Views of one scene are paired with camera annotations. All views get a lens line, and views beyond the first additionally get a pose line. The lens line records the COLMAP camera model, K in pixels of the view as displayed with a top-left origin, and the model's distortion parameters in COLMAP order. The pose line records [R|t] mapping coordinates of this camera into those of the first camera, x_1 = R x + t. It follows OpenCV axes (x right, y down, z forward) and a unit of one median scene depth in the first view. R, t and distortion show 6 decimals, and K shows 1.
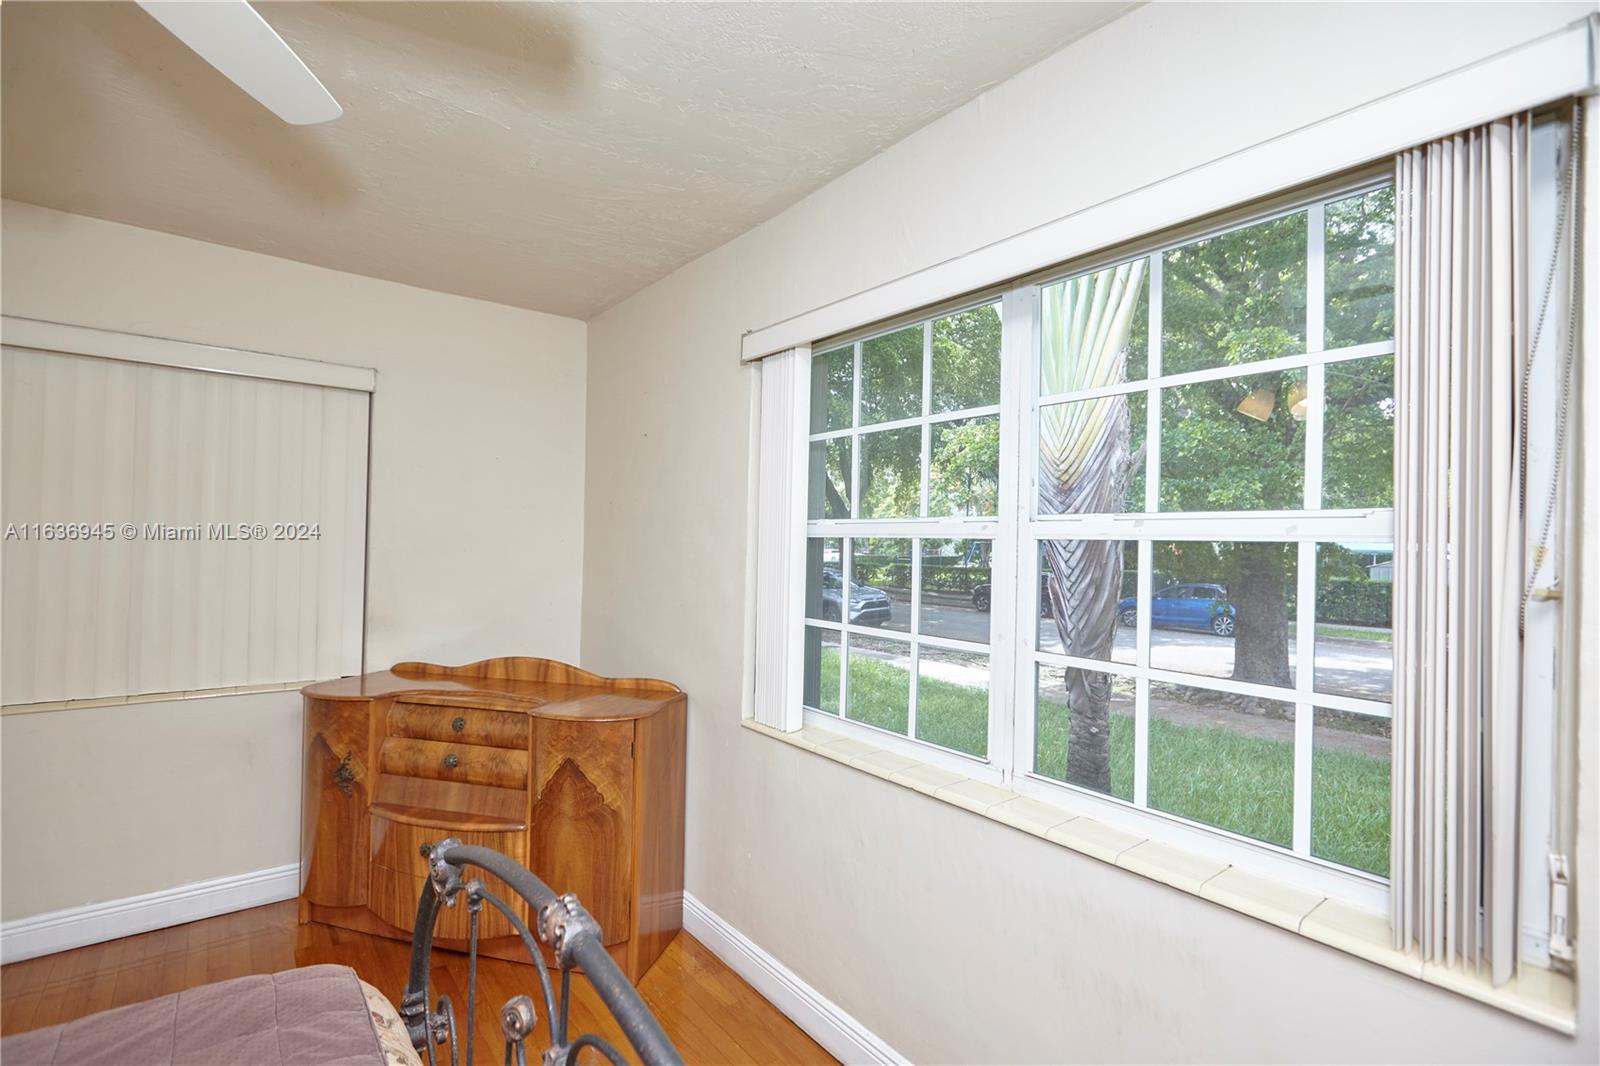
lens RADIAL K [[732.0, 0, 798.3], [0, 732.0, 537.3], [0, 0, 1]] dist [0.000363, -0.000230]
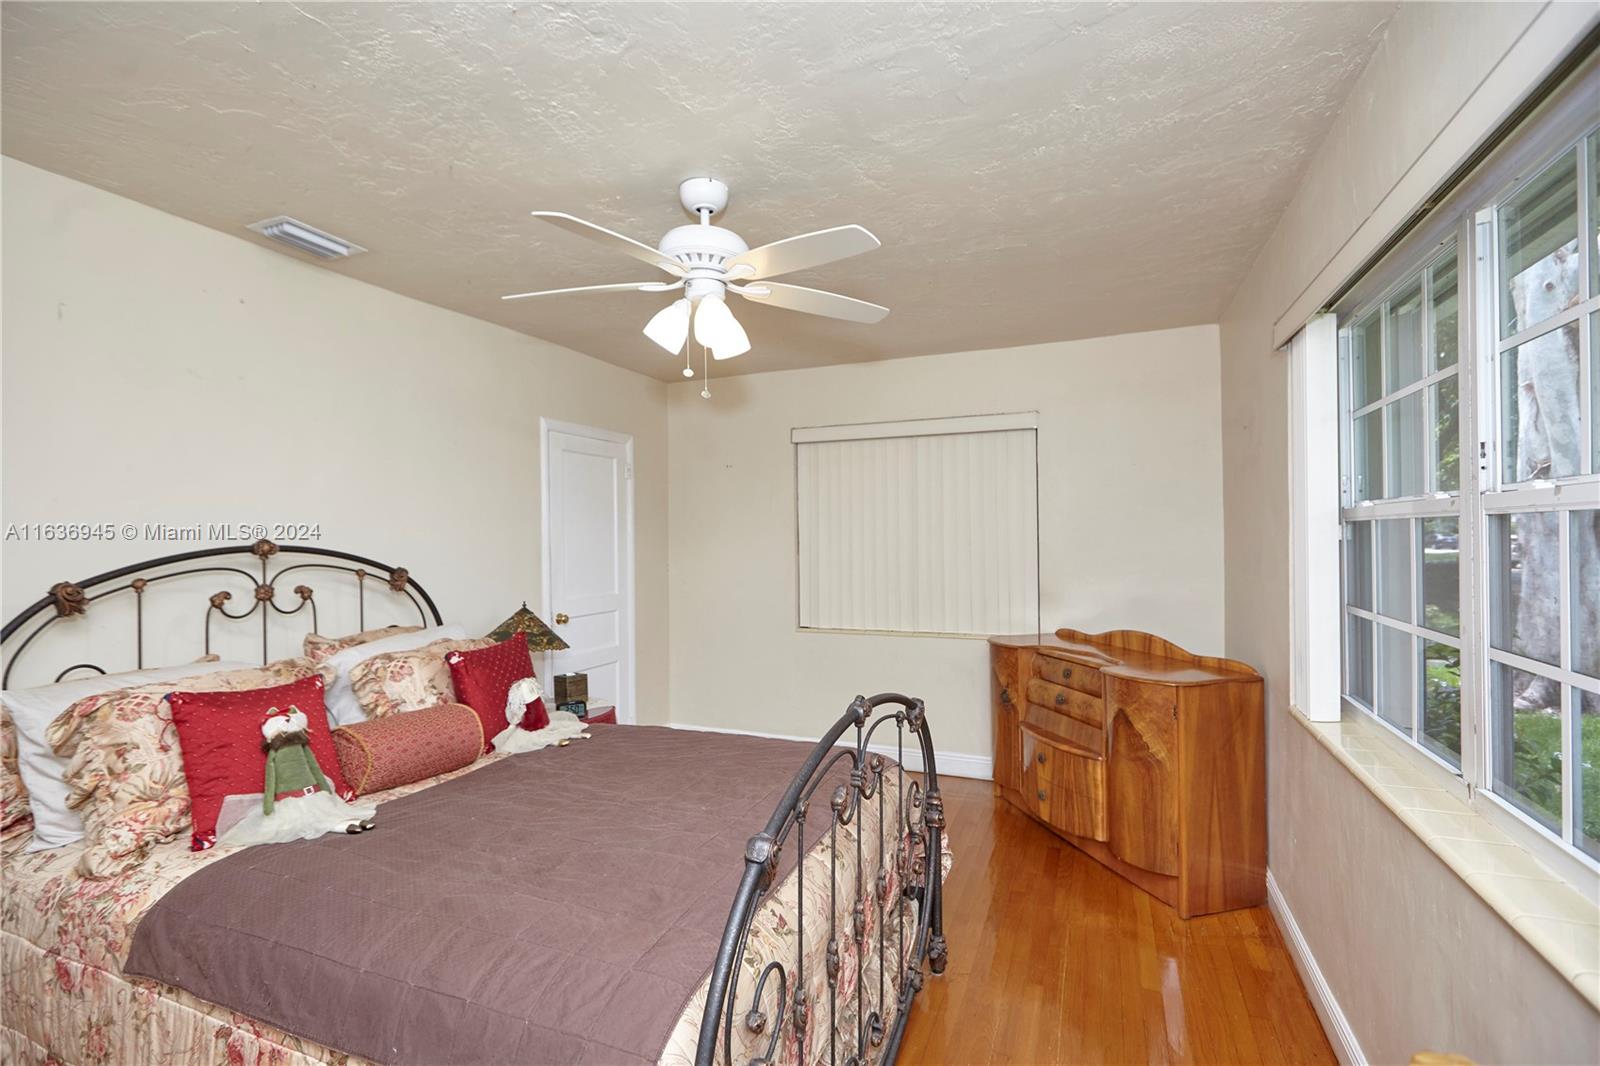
lens RADIAL K [[732.0, 0, 798.3], [0, 732.0, 537.3], [0, 0, 1]] dist [0.000363, -0.000230]
pose [[0.487233, -0.026587, -0.872867, 0.466620], [0.030858, 0.999436, -0.013217, 0.010654], [0.872727, -0.020495, 0.487779, -0.070485]]
